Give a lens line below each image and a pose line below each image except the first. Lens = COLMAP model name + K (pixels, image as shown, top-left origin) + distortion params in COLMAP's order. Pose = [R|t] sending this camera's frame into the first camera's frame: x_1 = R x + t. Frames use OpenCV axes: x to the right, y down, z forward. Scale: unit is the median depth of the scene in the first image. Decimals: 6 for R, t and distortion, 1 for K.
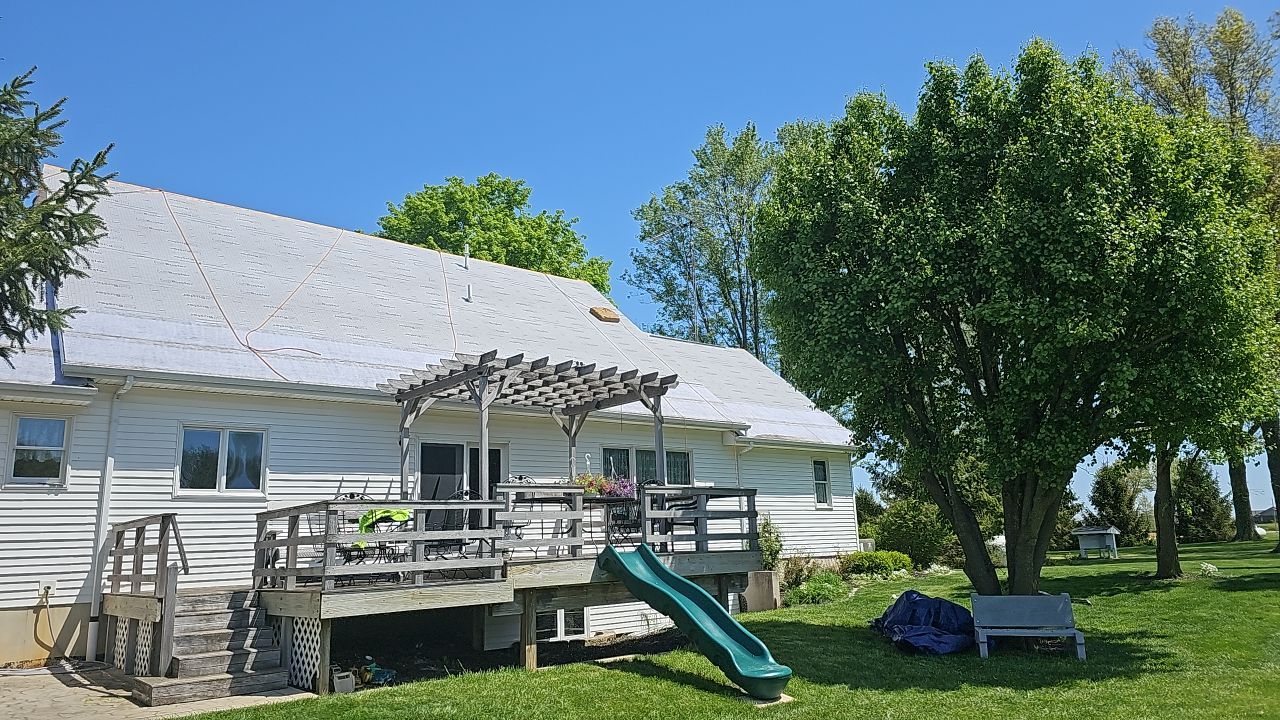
lens RADIAL K [[861.0, 0, 633.6], [0, 861.0, 355.1], [0, 0, 1]] dist [0.060417, -0.060464]
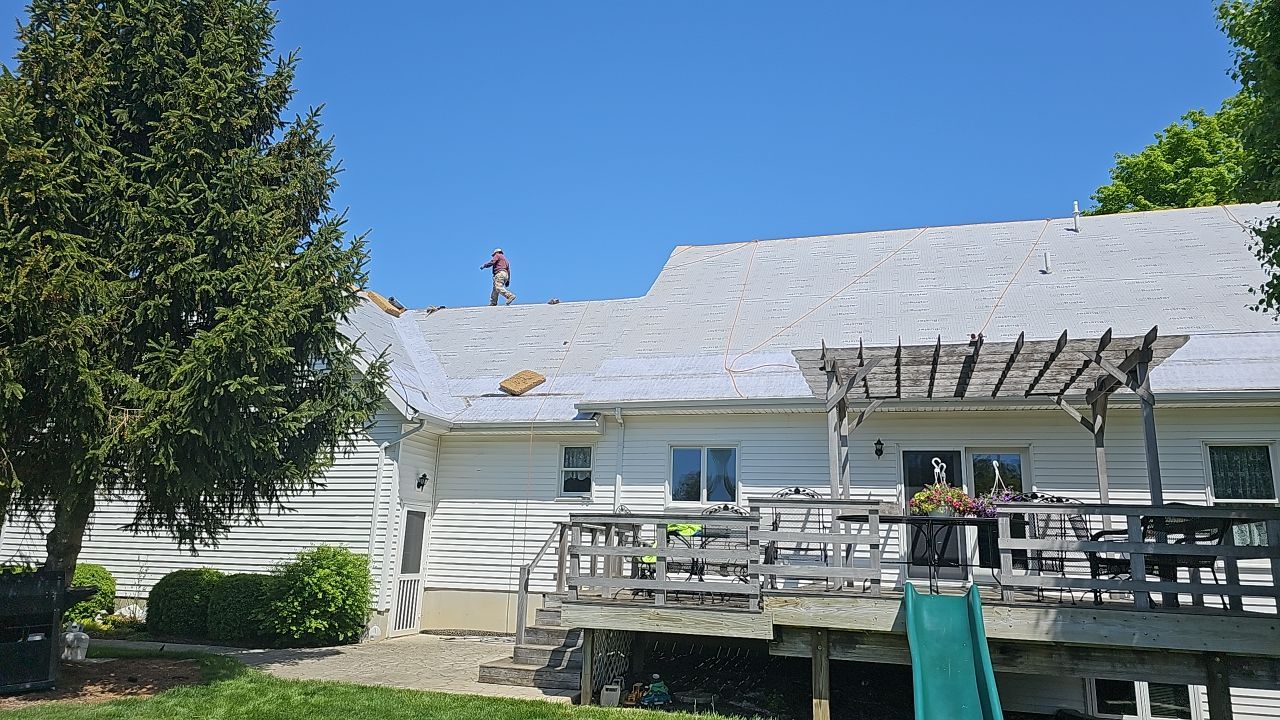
lens RADIAL K [[842.0, 0, 640.0], [0, 842.0, 360.0], [0, 0, 1]] dist [0.063178, -0.000944]
pose [[0.540206, -0.138332, -0.830085, 0.405691], [0.126235, 0.988556, -0.082589, 0.057283], [0.832011, -0.060171, 0.551487, 0.371832]]
